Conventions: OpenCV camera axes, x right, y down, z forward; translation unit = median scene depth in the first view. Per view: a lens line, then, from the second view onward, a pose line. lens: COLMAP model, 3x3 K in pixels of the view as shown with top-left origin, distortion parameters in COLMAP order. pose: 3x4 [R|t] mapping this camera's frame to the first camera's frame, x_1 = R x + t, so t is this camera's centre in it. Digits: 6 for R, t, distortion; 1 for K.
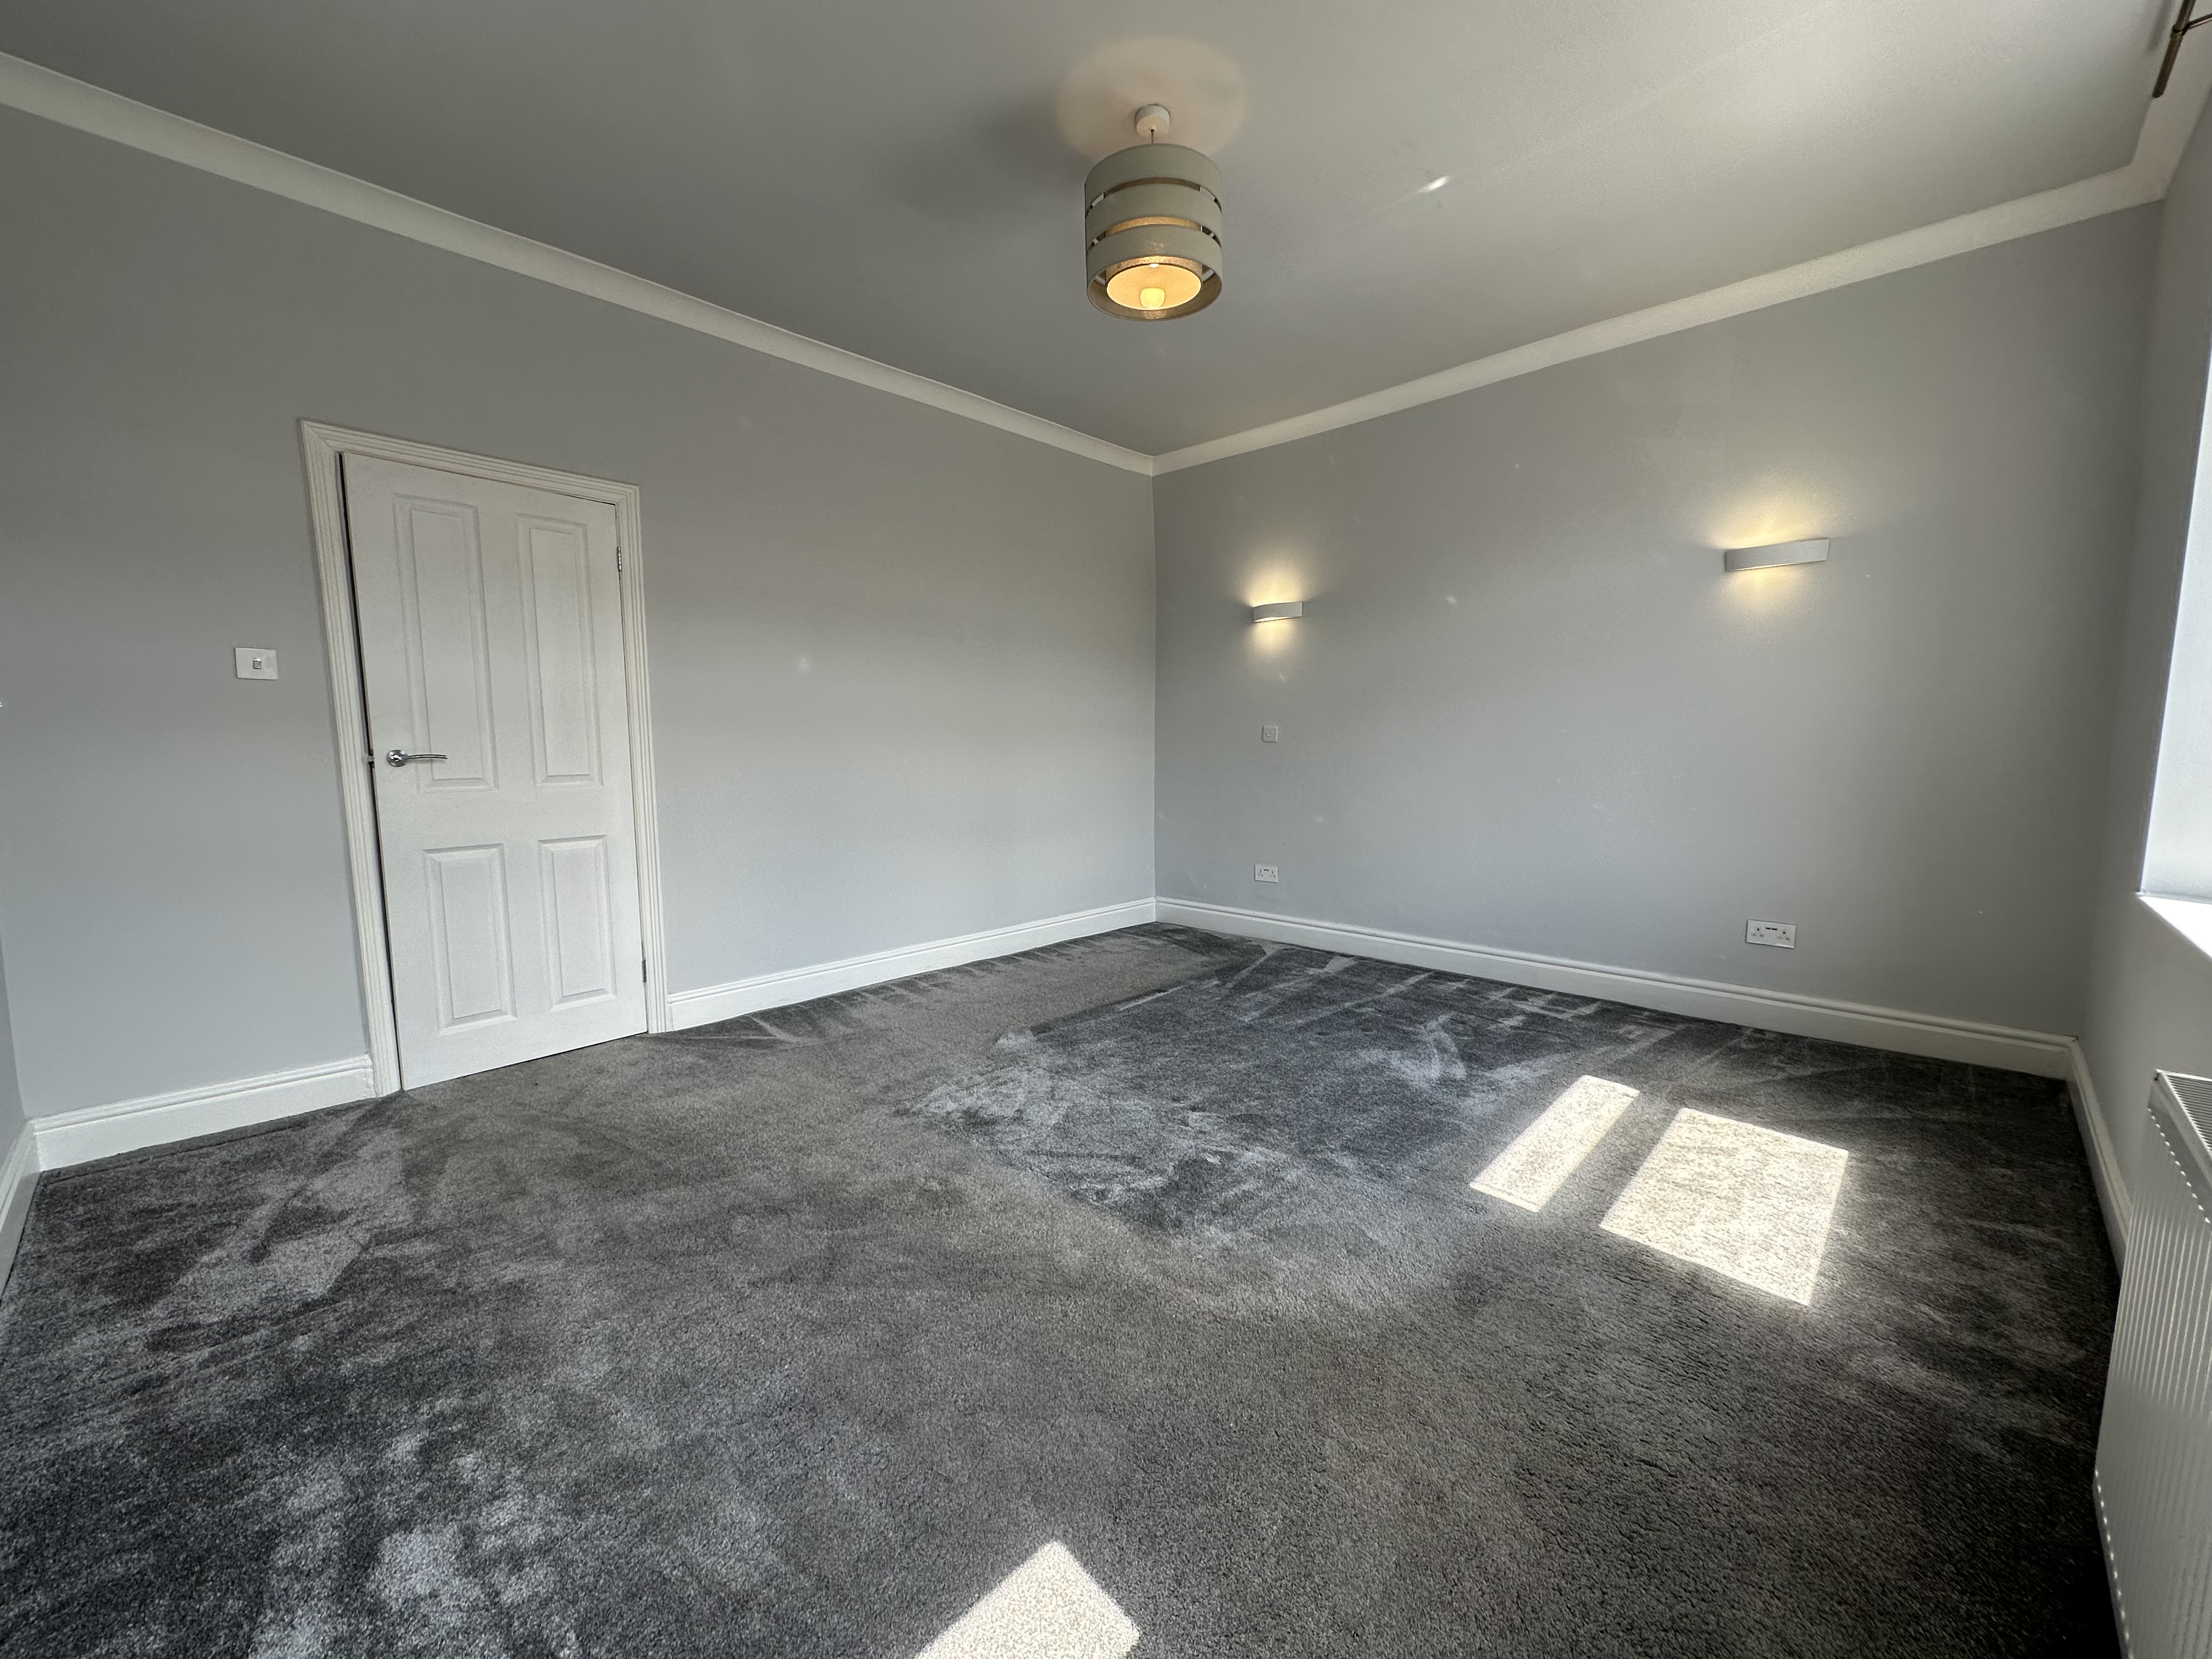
lens RADIAL K [[879.0, 0, 1113.2], [0, 879.0, 839.2], [0, 0, 1]] dist [-0.000953, -0.000944]
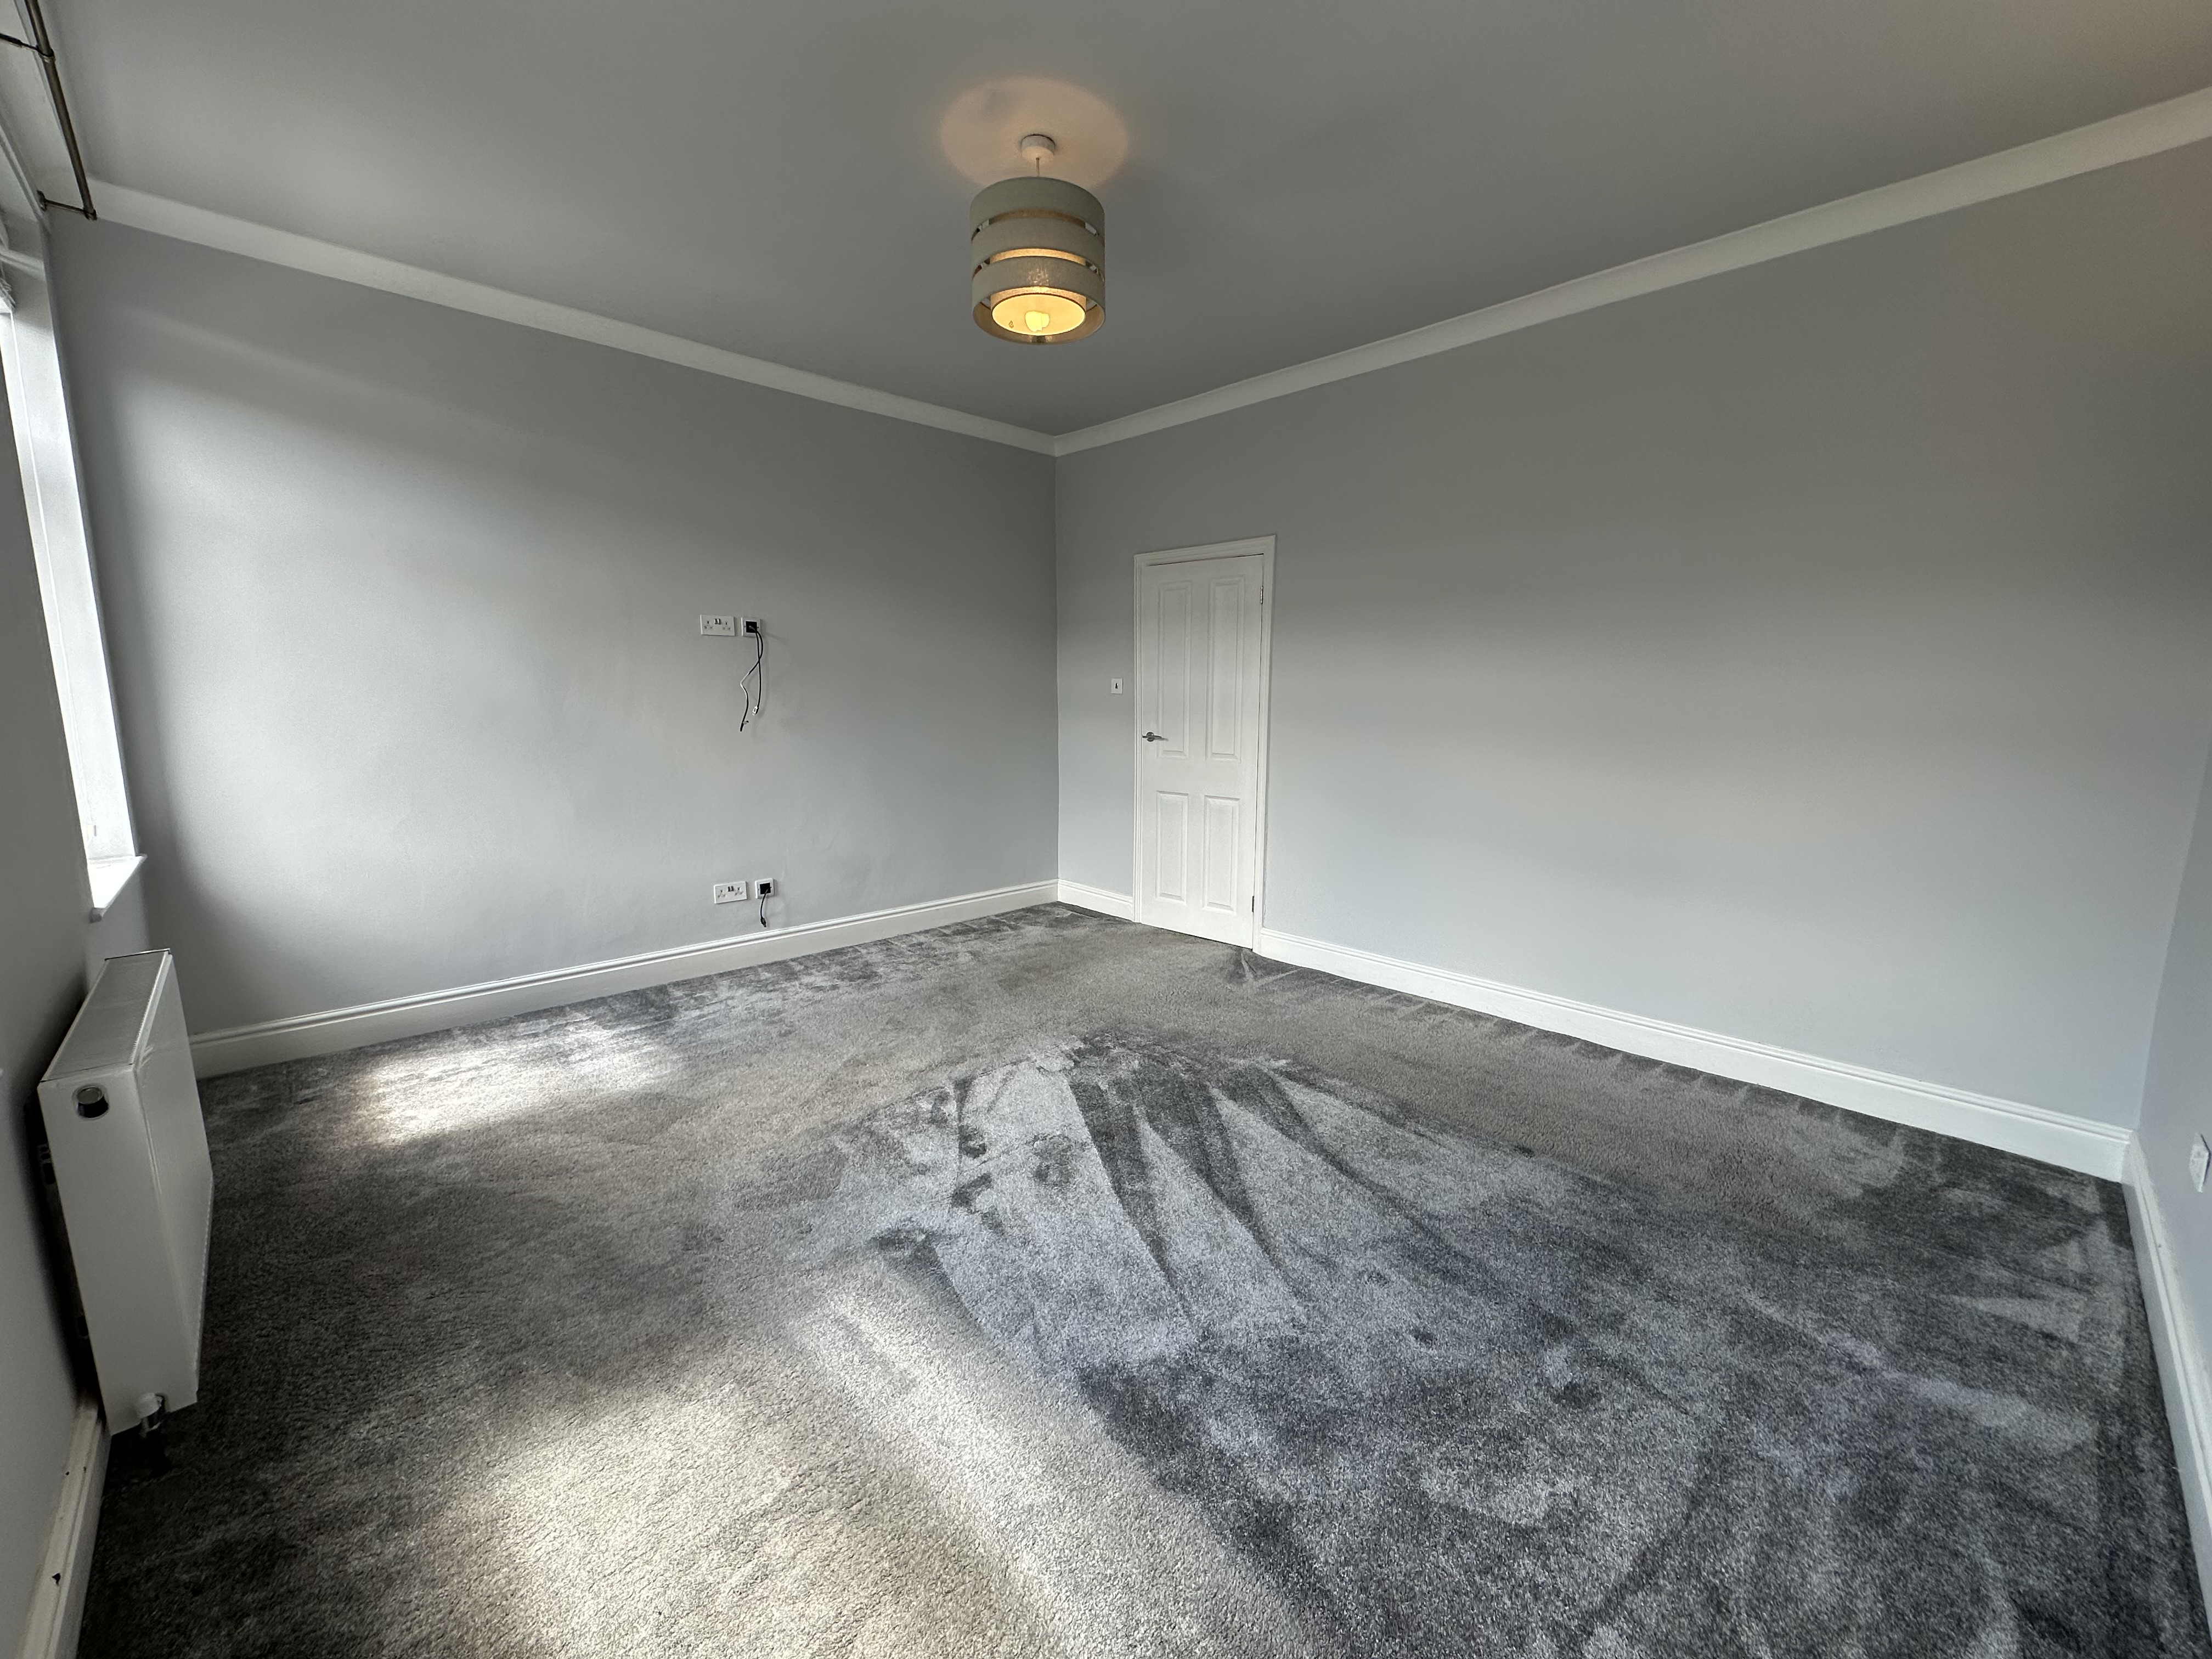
lens RADIAL K [[879.0, 0, 1097.3], [0, 879.0, 827.1], [0, 0, 1]] dist [-0.000953, -0.000944]
pose [[-0.048965, 0.147751, -0.987812, 0.776871], [-0.120494, 0.980901, 0.152691, -0.138437], [0.991506, 0.126502, -0.030227, 0.794655]]
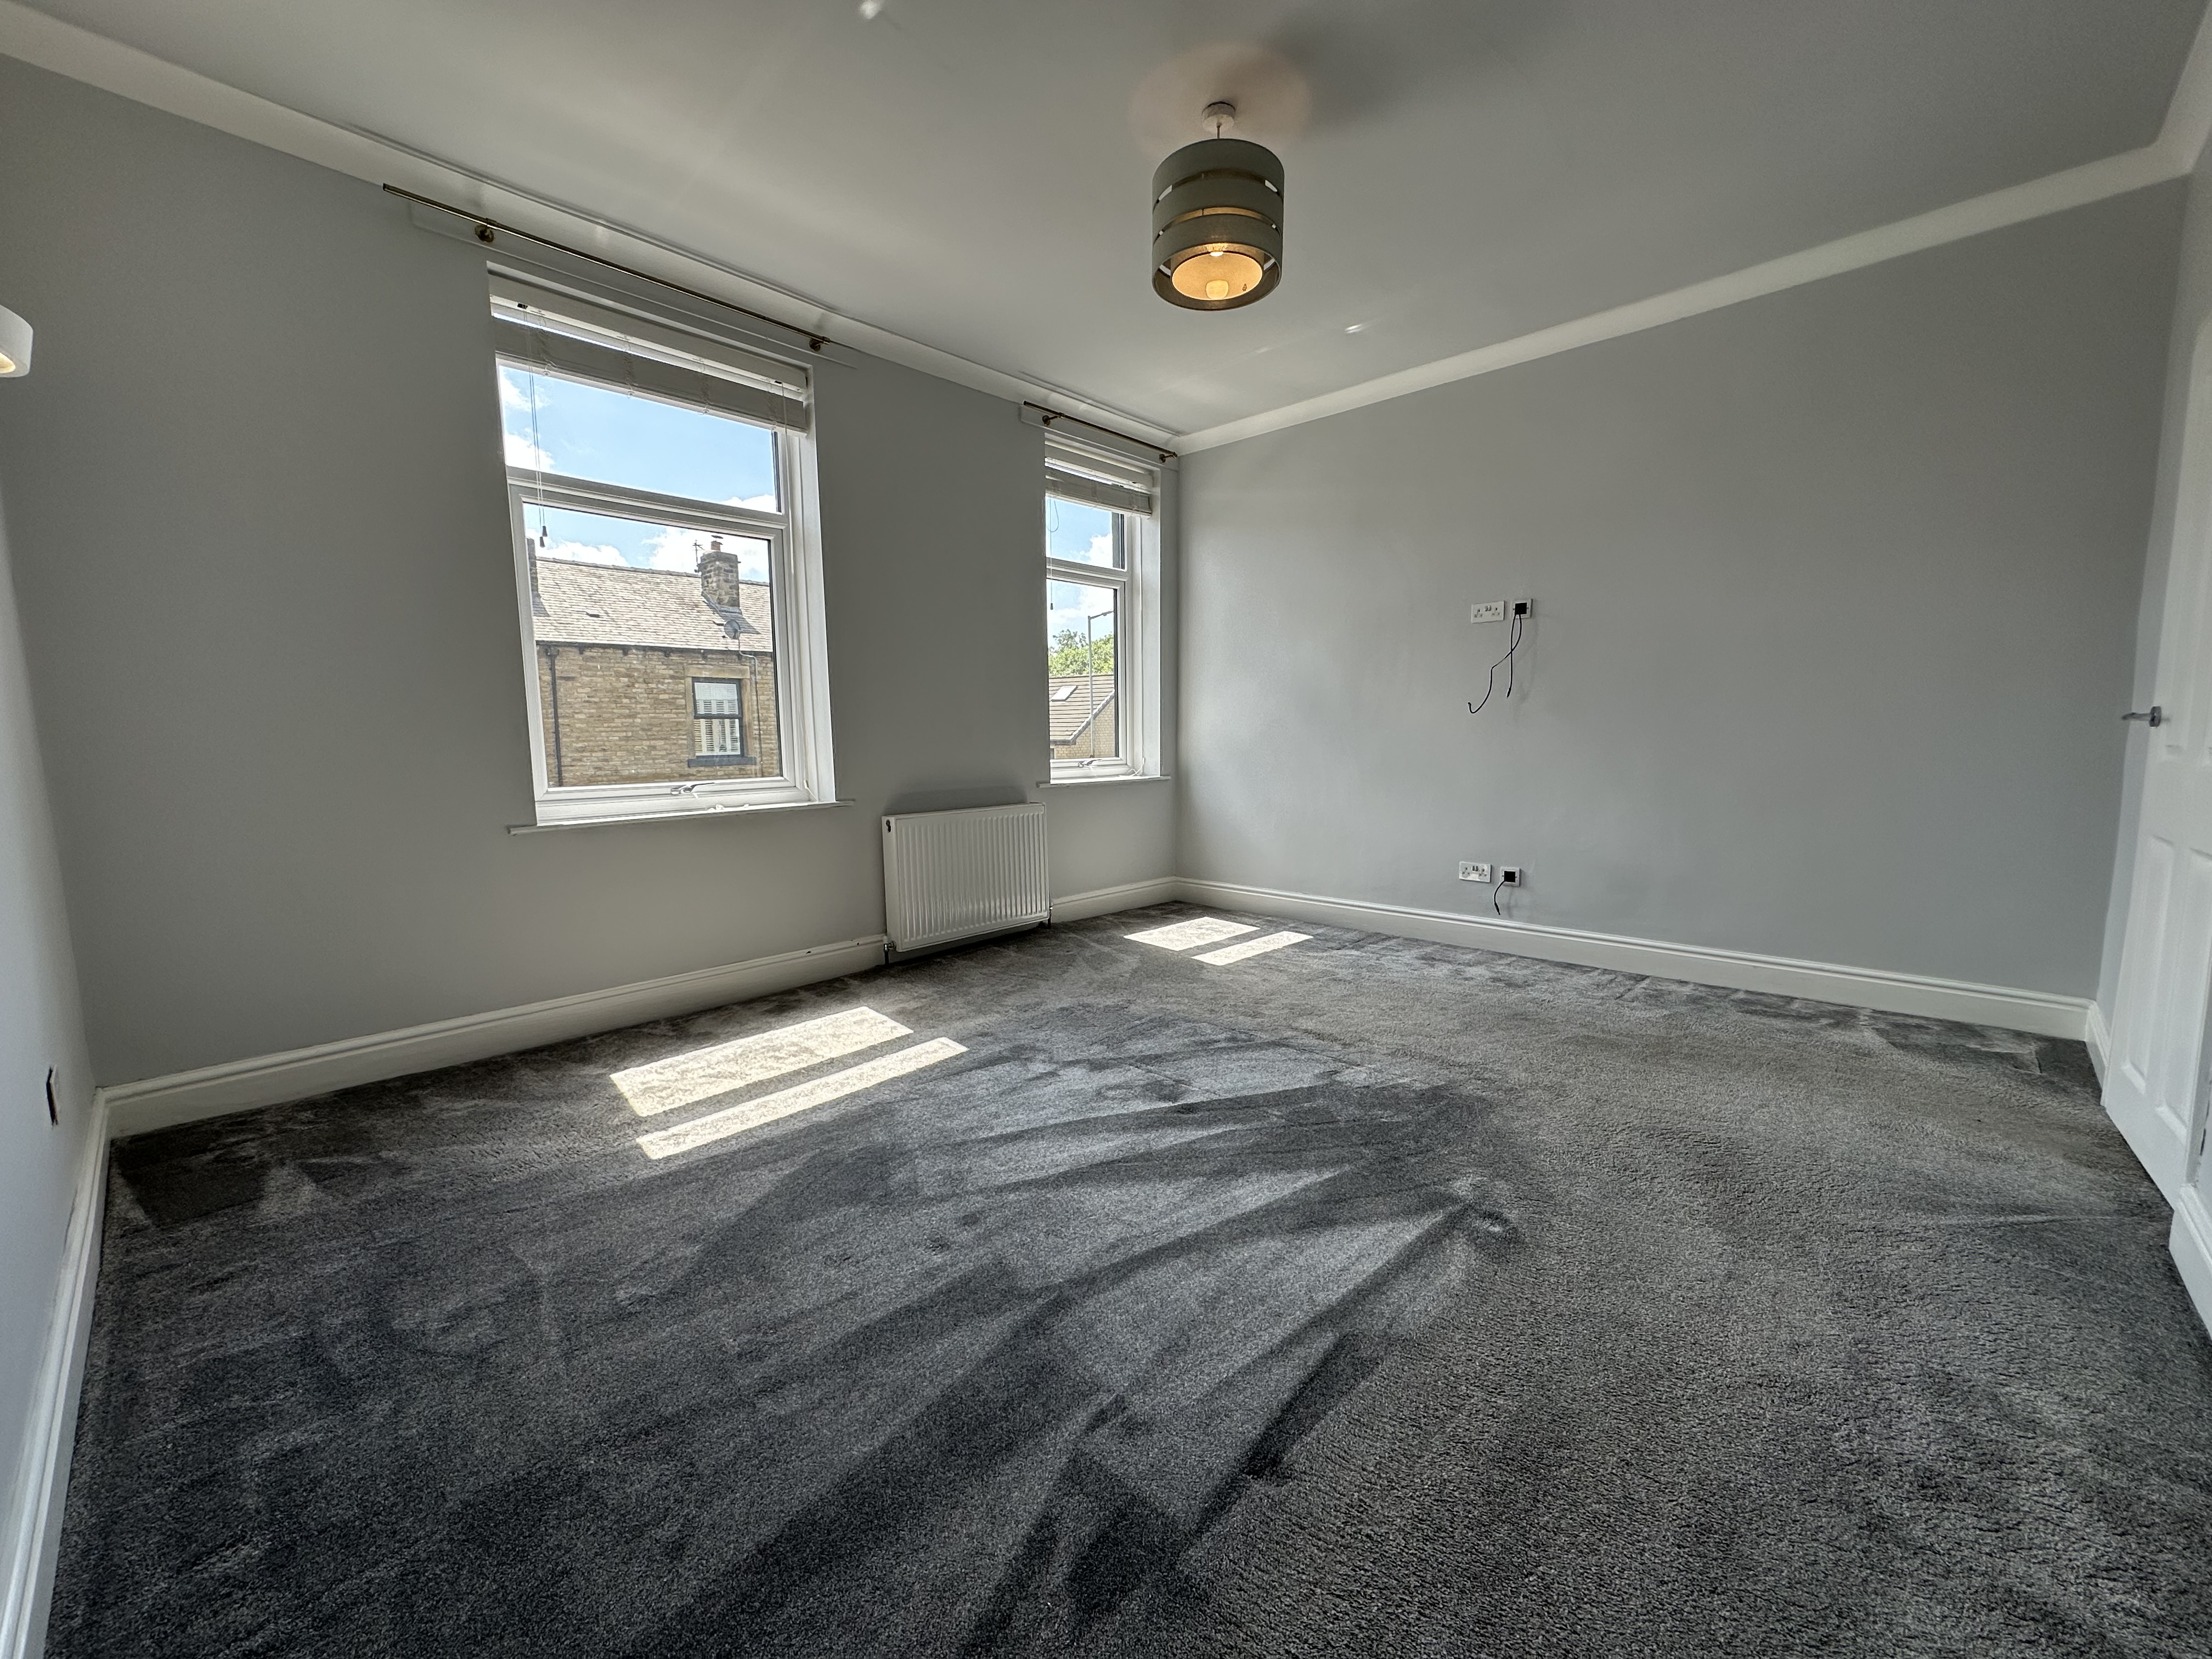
lens RADIAL K [[879.0, 0, 1120.9], [0, 879.0, 828.7], [0, 0, 1]] dist [-0.000953, -0.000944]
pose [[-0.999834, 0.014425, -0.011168, 0.123341], [0.011520, 0.973922, 0.226591, -0.152775], [0.014146, 0.226425, -0.973926, 1.473544]]
